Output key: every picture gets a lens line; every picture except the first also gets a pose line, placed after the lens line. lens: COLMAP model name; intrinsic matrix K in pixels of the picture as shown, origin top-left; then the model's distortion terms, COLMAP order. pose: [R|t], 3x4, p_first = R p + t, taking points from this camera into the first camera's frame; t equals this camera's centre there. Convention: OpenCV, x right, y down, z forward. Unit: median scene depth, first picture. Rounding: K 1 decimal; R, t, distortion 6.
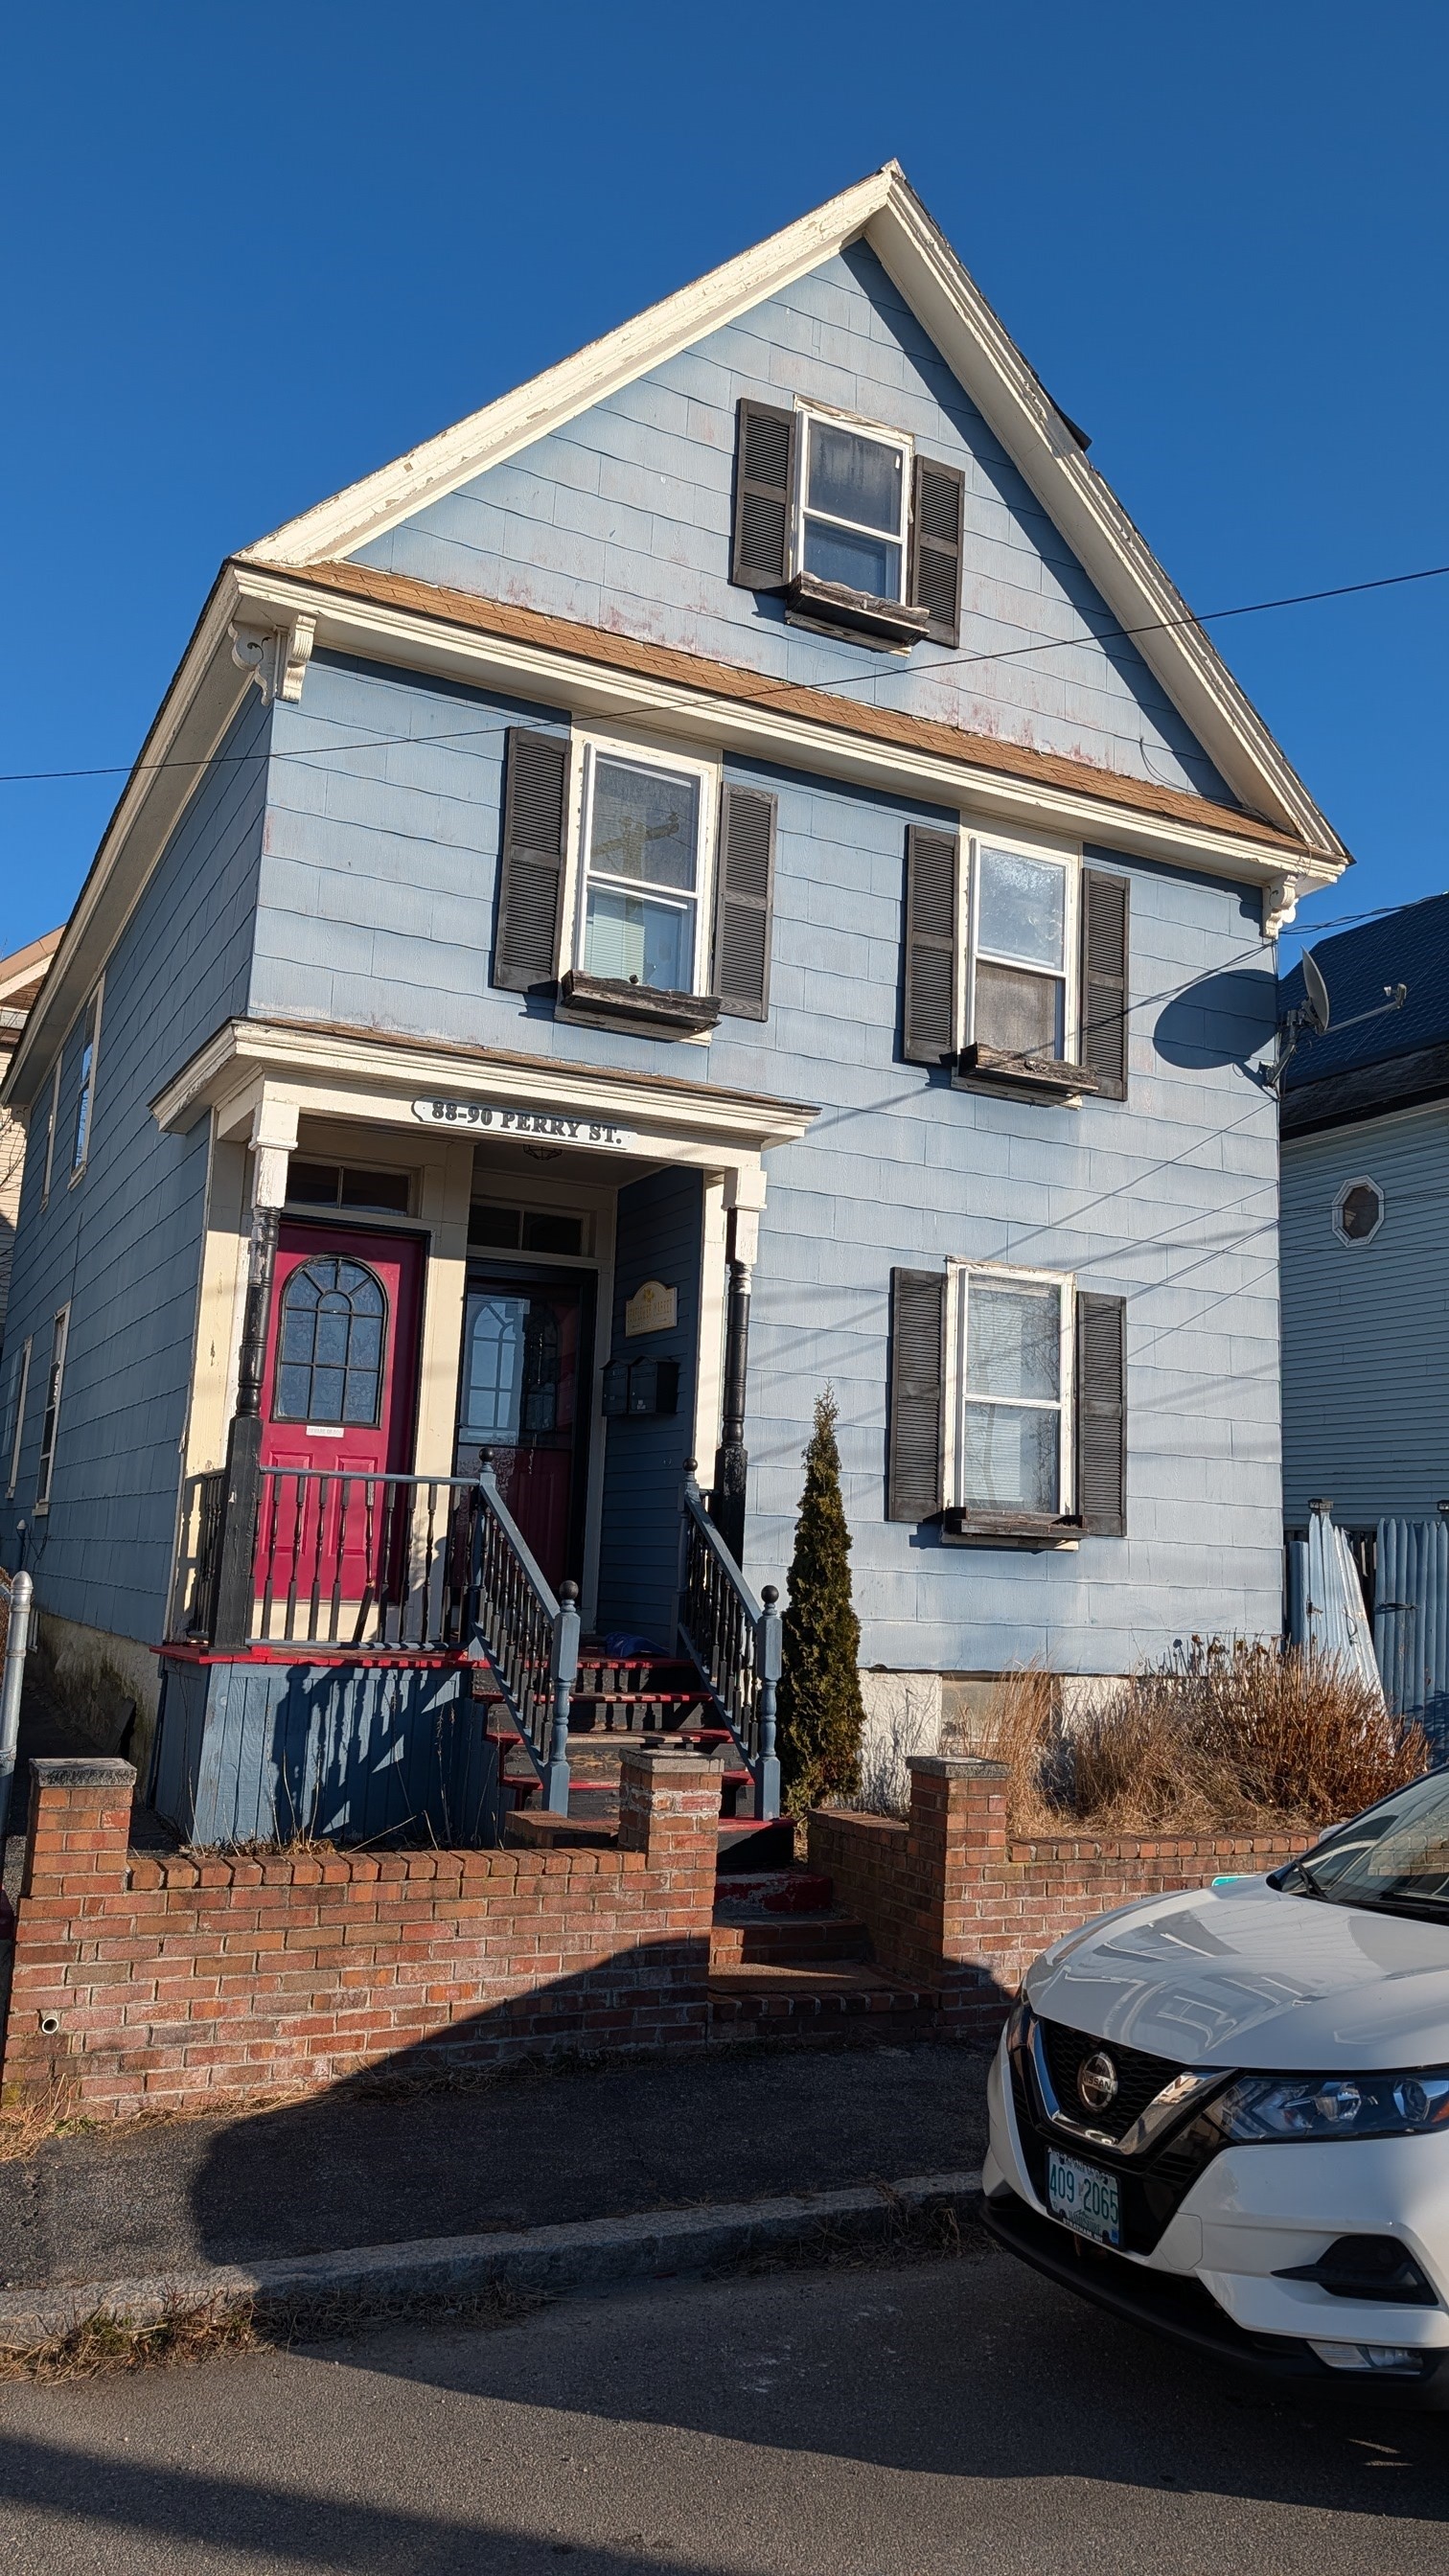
lens RADIAL K [[1825.4, 0, 725.0], [0, 1825.4, 1290.1], [0, 0, 1]] dist [0.028954, -0.004119]
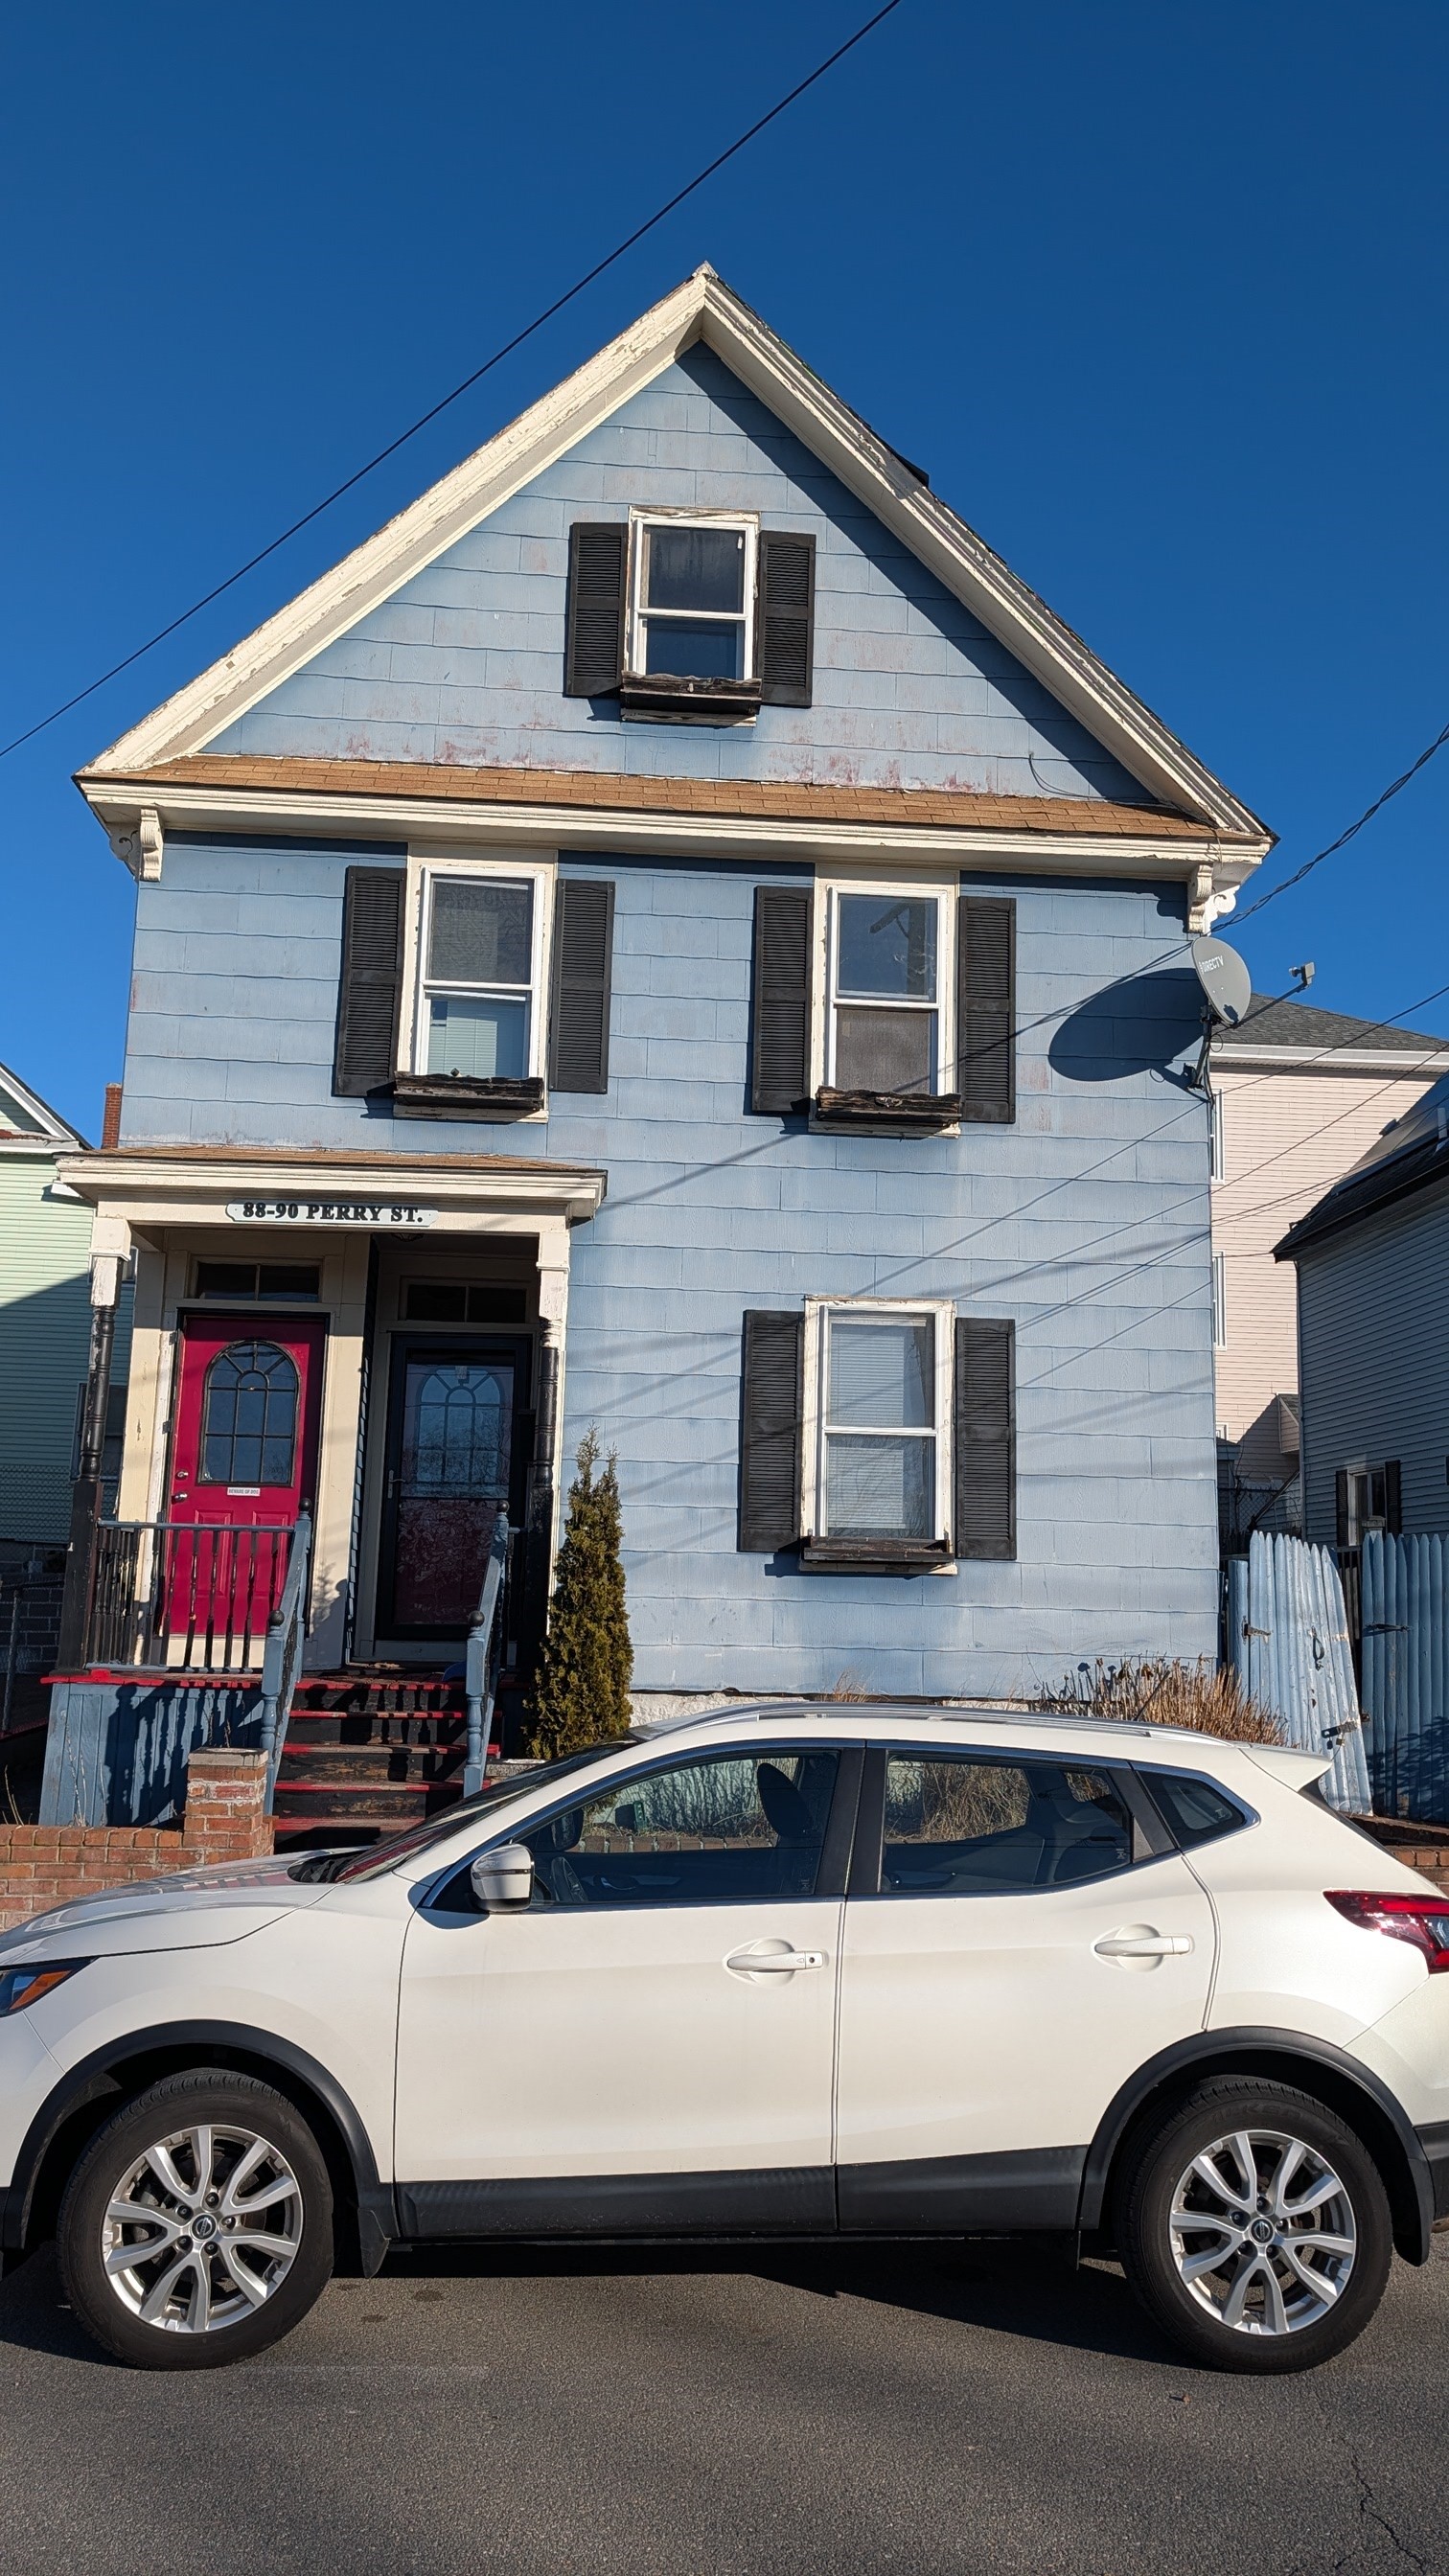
lens RADIAL K [[1825.4, 0, 761.5], [0, 1825.4, 1350.1], [0, 0, 1]] dist [0.028954, -0.004119]
pose [[0.928449, -0.075421, -0.363723, 0.477830], [0.073152, 0.997120, -0.020032, 0.031706], [0.364187, -0.008008, 0.931292, 0.027313]]
